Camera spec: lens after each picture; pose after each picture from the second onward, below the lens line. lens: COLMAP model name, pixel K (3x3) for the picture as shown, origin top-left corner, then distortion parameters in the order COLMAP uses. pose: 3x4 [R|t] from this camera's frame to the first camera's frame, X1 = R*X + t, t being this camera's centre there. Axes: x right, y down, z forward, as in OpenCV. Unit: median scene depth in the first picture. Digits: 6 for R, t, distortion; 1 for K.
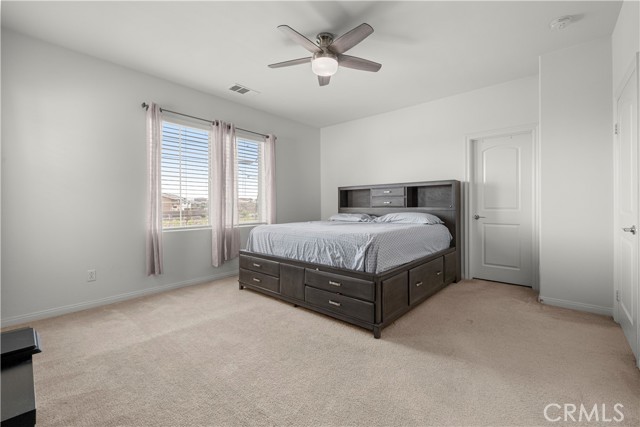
lens RADIAL K [[272.2, 0, 325.0], [0, 272.2, 211.0], [0, 0, 1]] dist [0.000896, 0.000066]
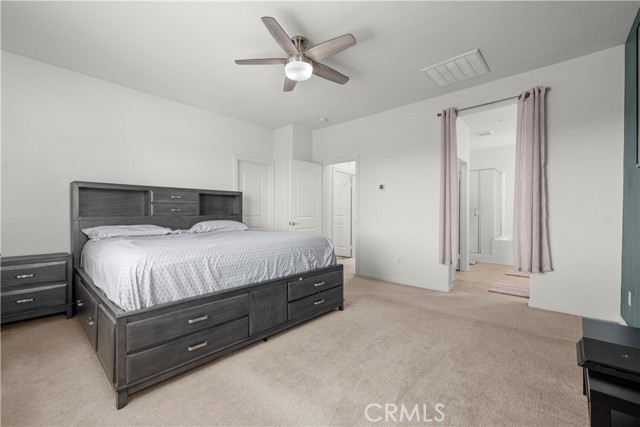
lens RADIAL K [[272.2, 0, 325.0], [0, 272.2, 211.0], [0, 0, 1]] dist [0.000896, 0.000066]
pose [[0.005143, 0.013706, 0.999893, -0.957620], [0.017476, 0.999752, -0.013794, -0.011674], [-0.999834, 0.017545, 0.004902, 0.868089]]
